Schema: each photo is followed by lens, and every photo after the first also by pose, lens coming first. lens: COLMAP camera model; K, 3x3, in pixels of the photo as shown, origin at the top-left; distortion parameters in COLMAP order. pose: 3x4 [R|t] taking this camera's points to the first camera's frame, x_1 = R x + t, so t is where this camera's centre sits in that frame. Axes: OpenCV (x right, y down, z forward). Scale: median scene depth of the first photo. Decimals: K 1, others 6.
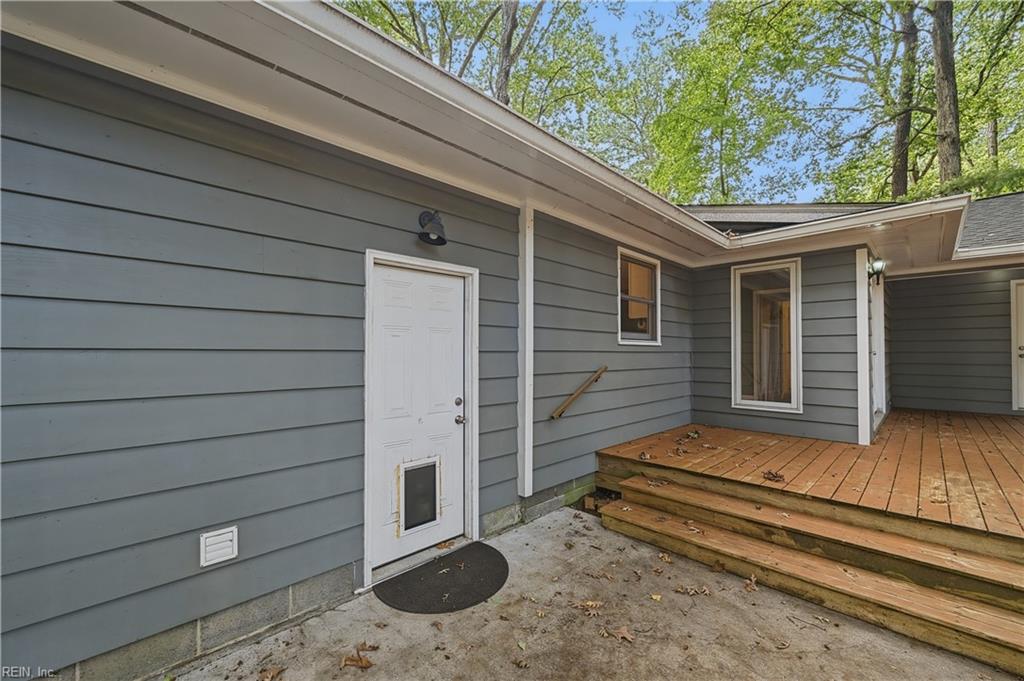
lens RADIAL K [[402.0, 0, 508.9], [0, 402.0, 344.2], [0, 0, 1]] dist [0.000503, -0.001334]
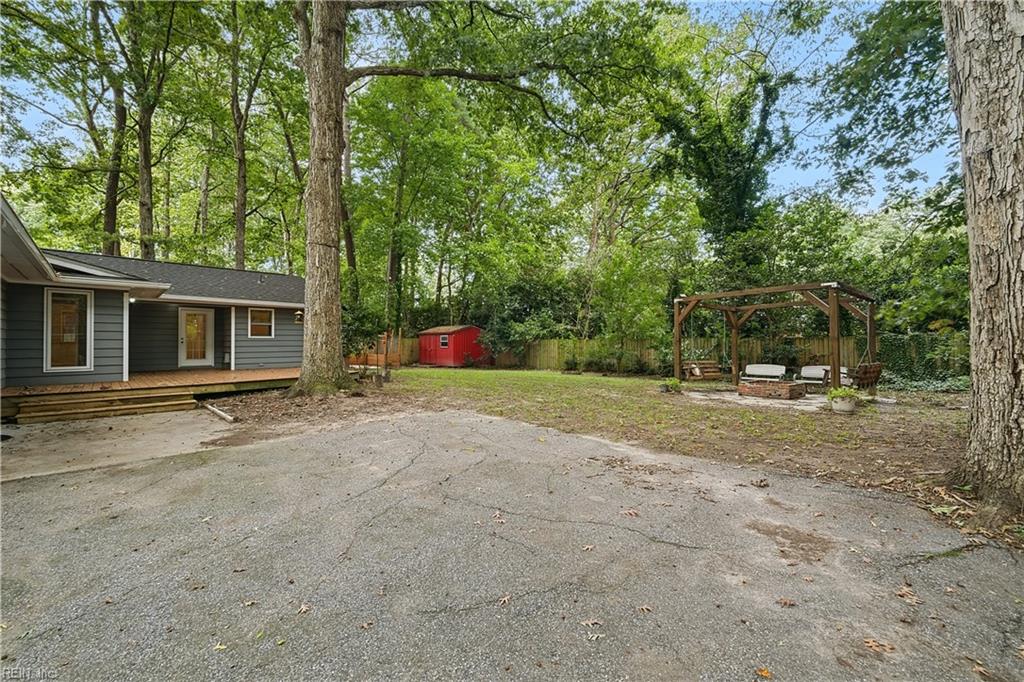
lens RADIAL K [[402.0, 0, 508.6], [0, 402.0, 338.9], [0, 0, 1]] dist [0.000503, -0.001334]
pose [[-0.023722, 0.007067, 0.999694, -1.173391], [-0.007364, 0.999947, -0.007243, 0.017093], [-0.999691, -0.007534, -0.023669, -0.894409]]
